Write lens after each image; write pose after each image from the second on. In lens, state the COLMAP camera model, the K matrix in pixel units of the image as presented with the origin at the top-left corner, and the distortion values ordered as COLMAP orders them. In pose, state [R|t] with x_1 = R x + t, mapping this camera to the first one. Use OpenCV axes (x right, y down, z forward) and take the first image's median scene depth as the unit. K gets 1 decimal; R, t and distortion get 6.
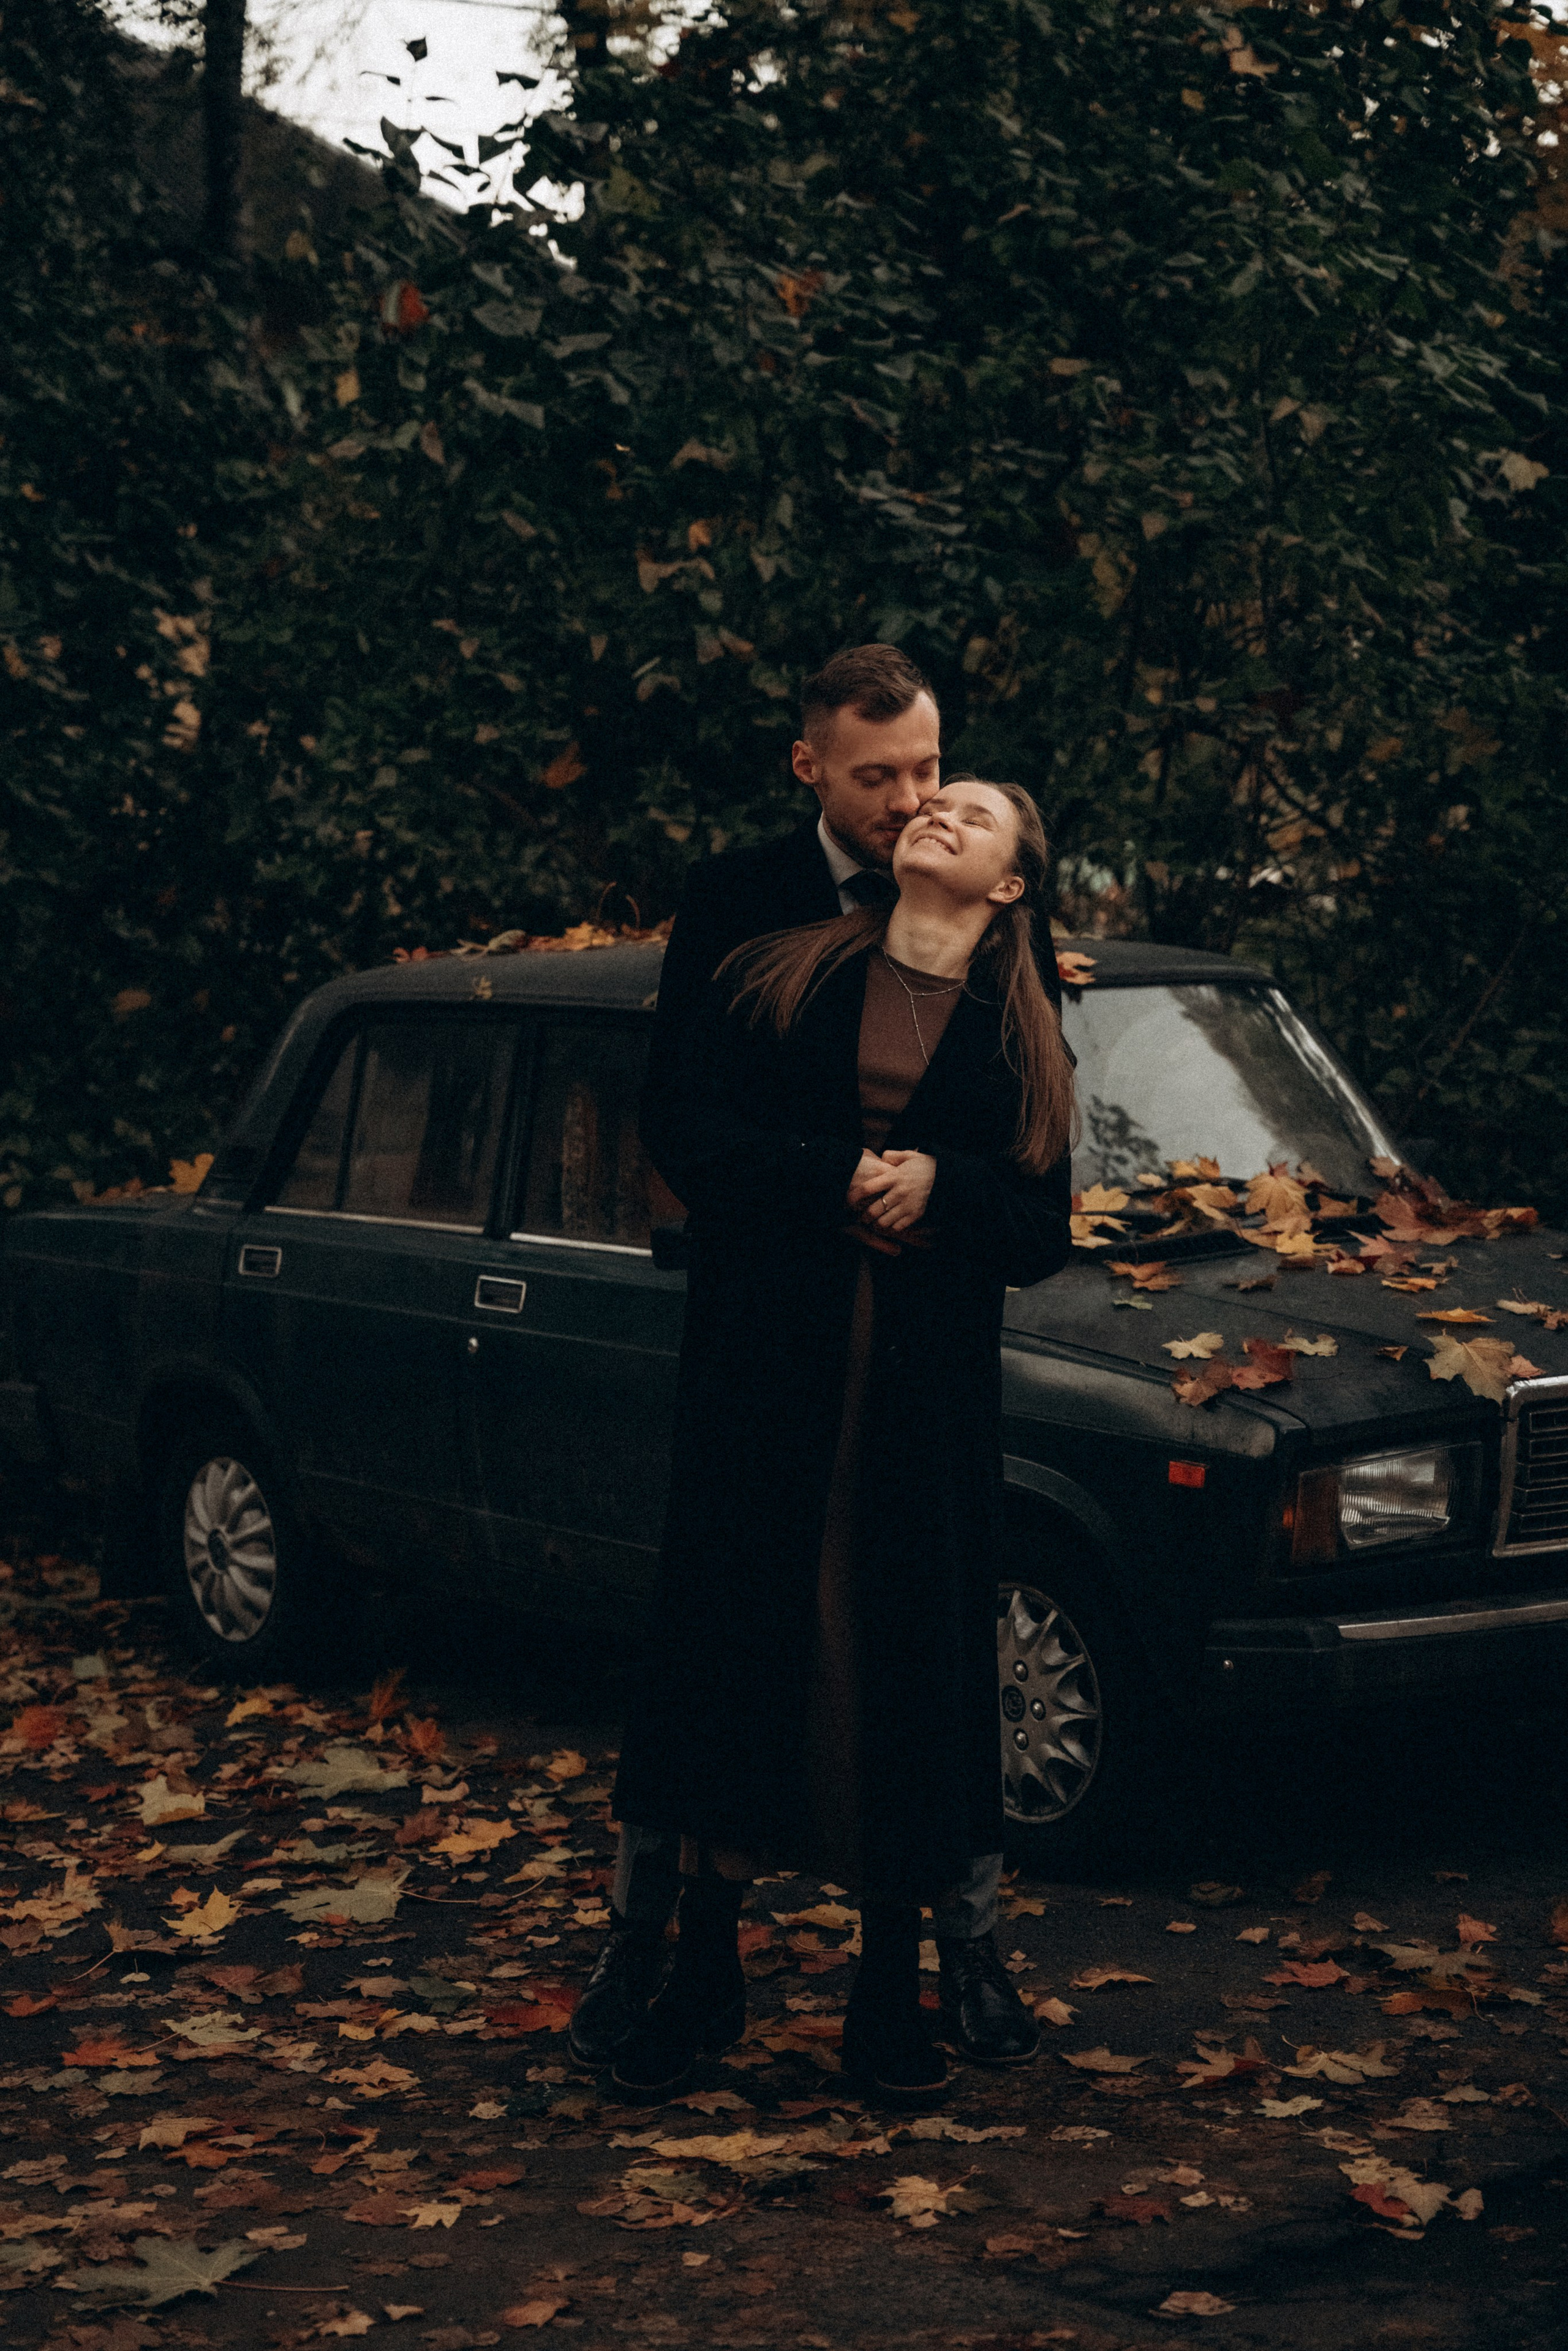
lens RADIAL K [[4478.5, 0, 779.6], [0, 4478.5, 1187.6], [0, 0, 1]] dist [0.350243, 0.000000]
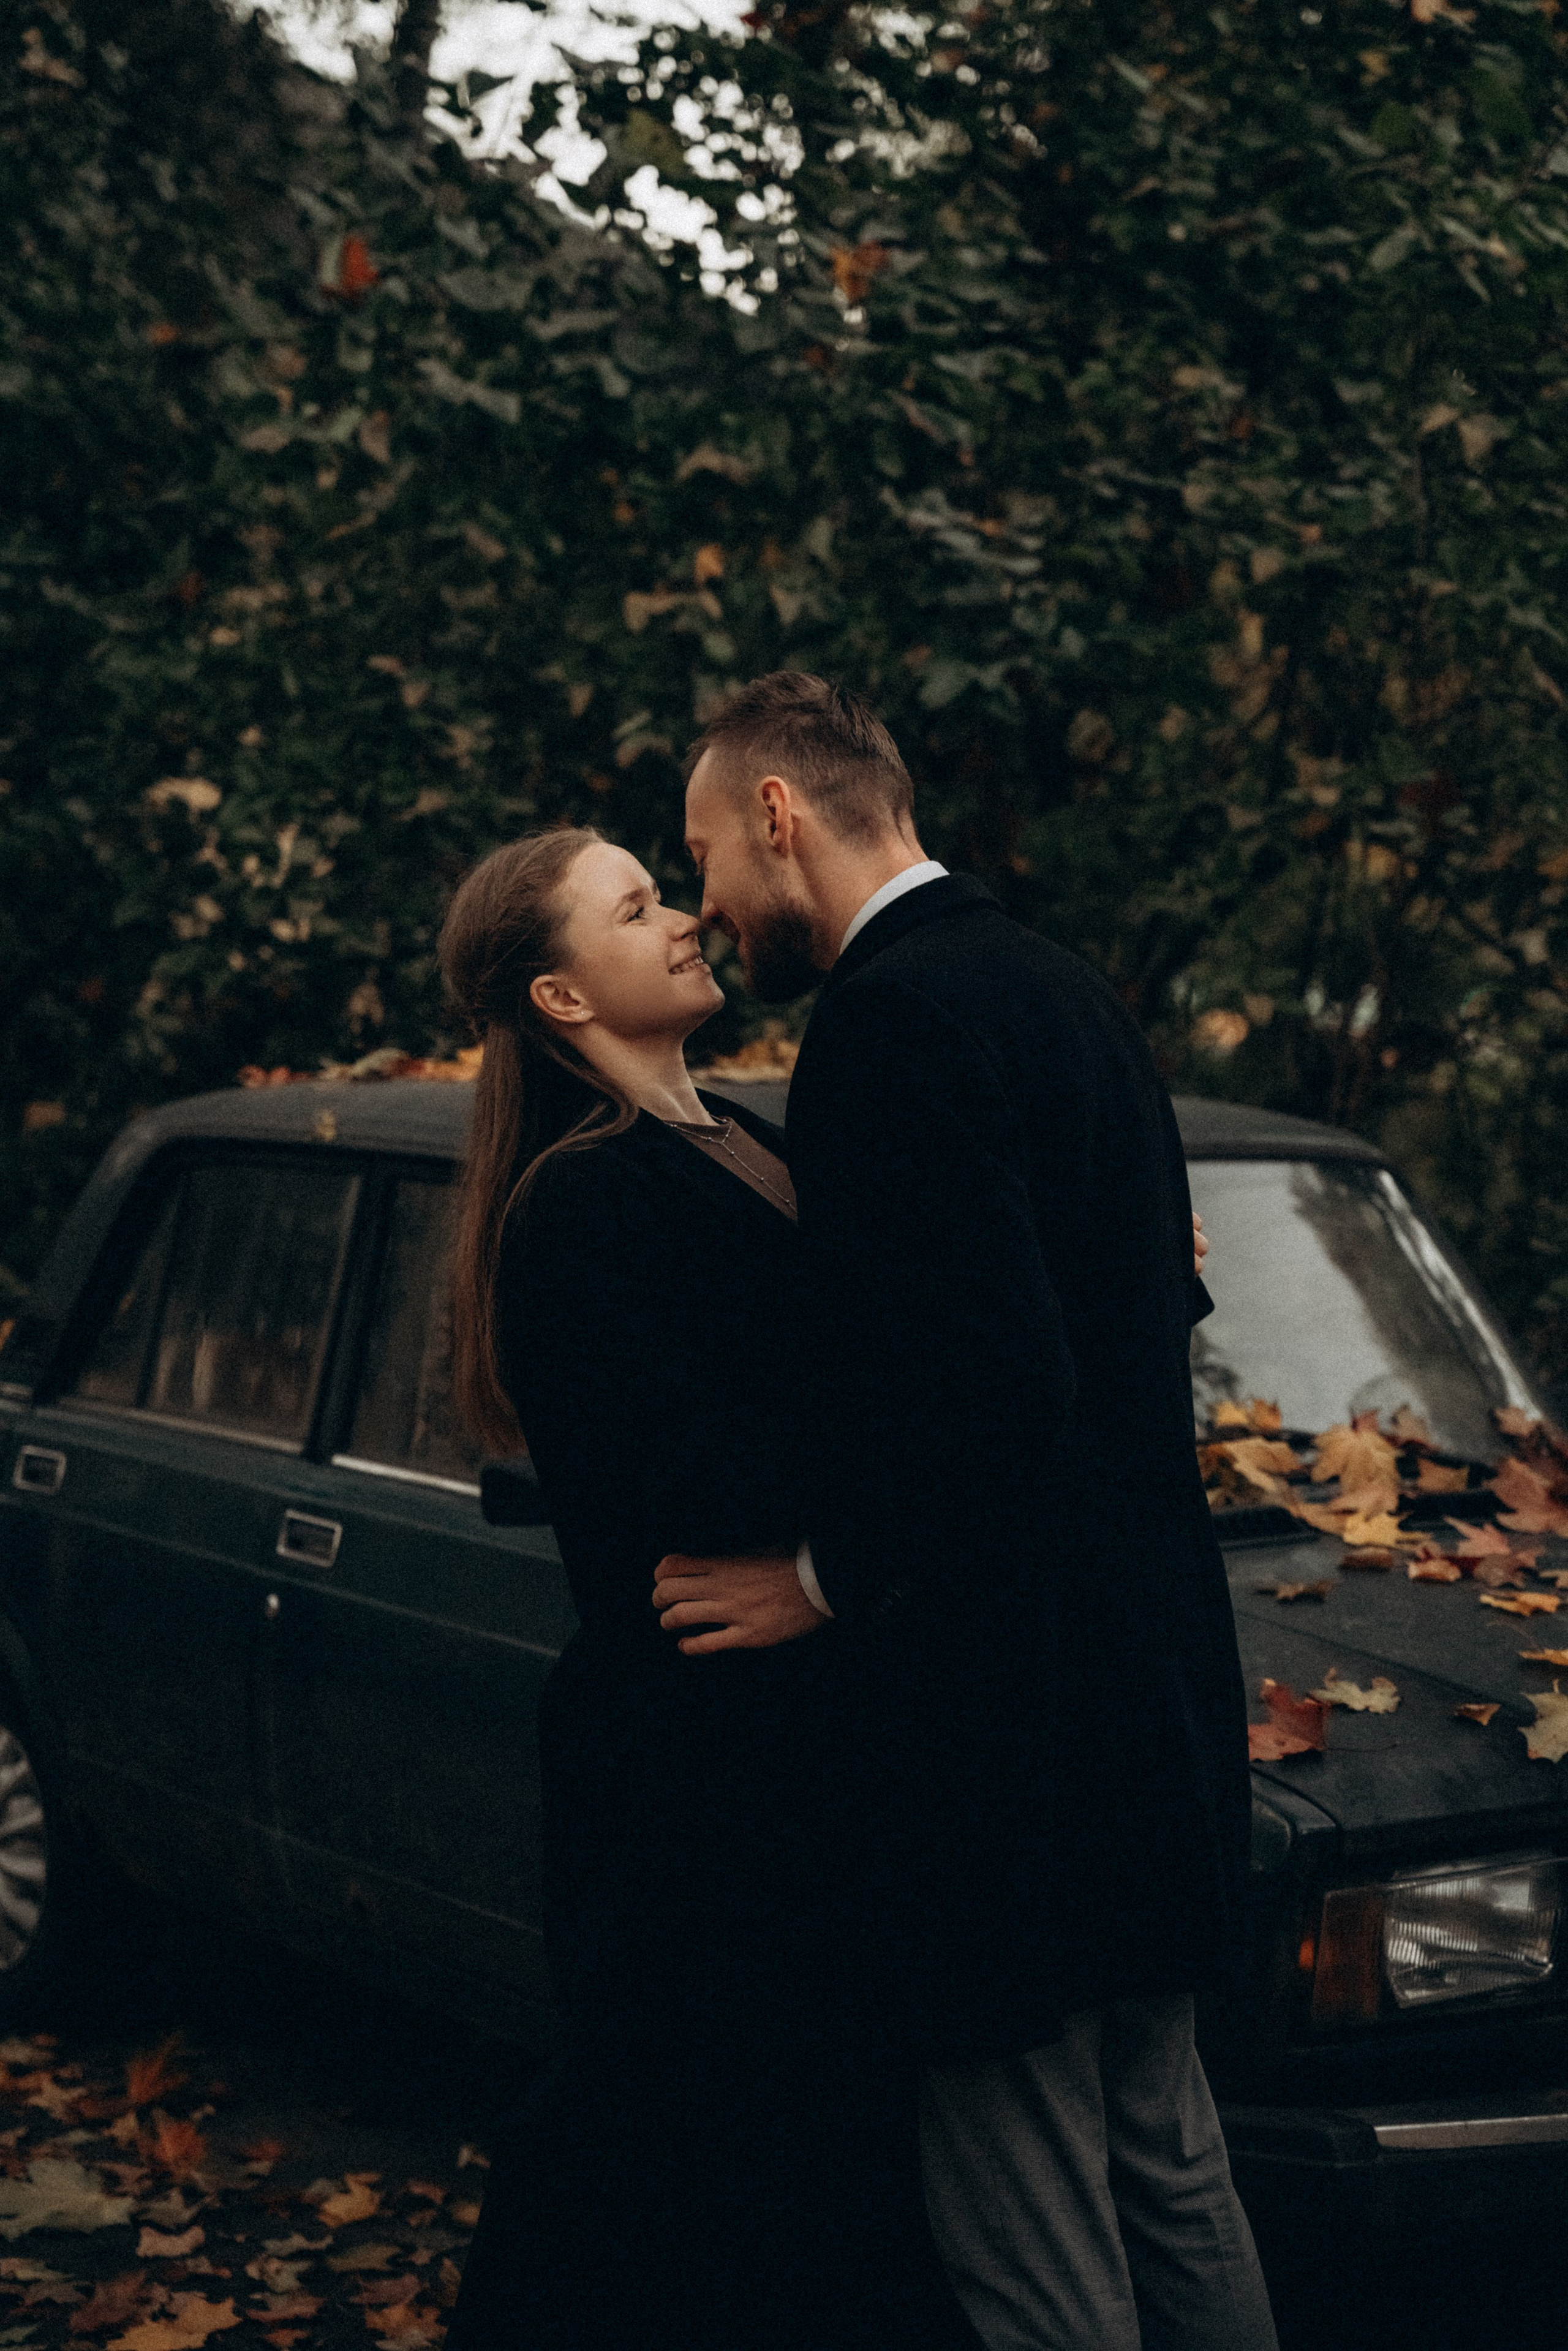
lens RADIAL K [[4641.8, 0, 798.7], [0, 4641.8, 1118.1], [0, 0, 1]] dist [0.336201, 0.000000]
pose [[0.997675, 0.041614, -0.053979, 0.055591], [-0.043842, 0.998206, -0.040765, -0.017275], [0.052186, 0.043037, 0.997710, 0.223083]]
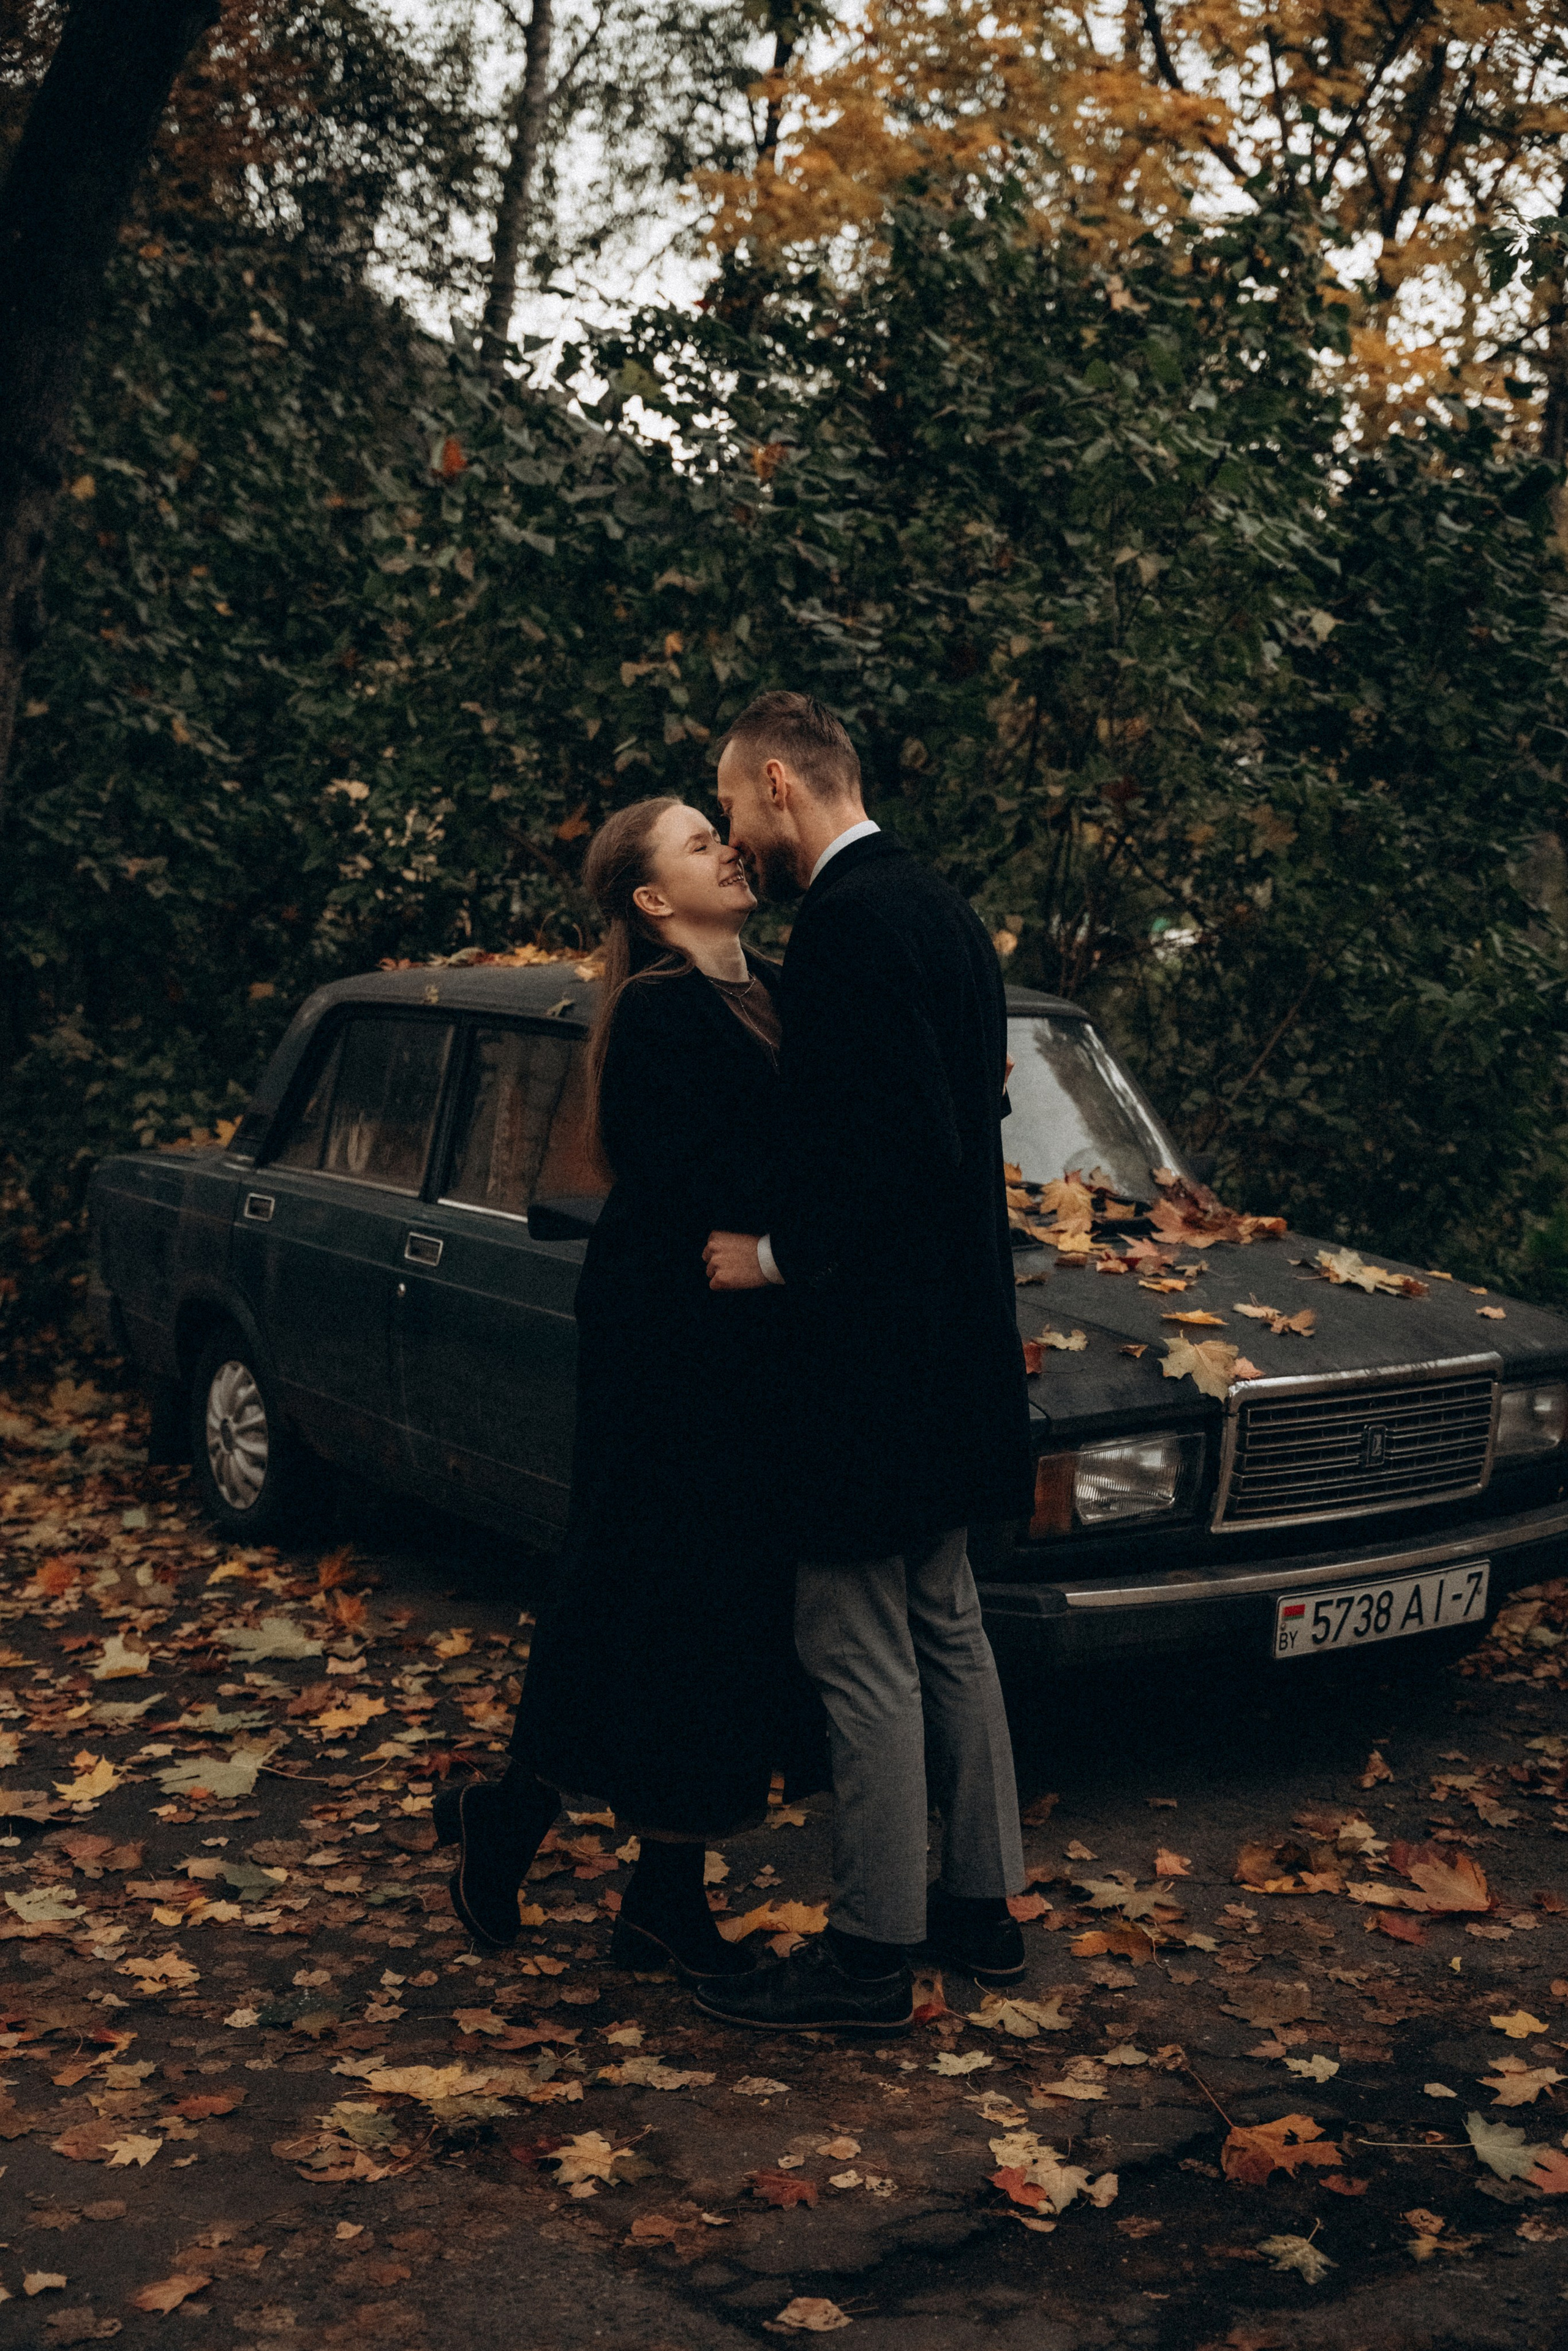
lens RADIAL K [[2919.3, 0, 785.5], [0, 2919.3, 1165.0], [0, 0, 1]] dist [0.072264, 0.000000]
pose [[0.998292, 0.045581, -0.036552, 0.060392], [-0.045056, 0.998871, 0.015067, -0.014558], [0.037197, -0.013394, 0.999218, 0.213196]]
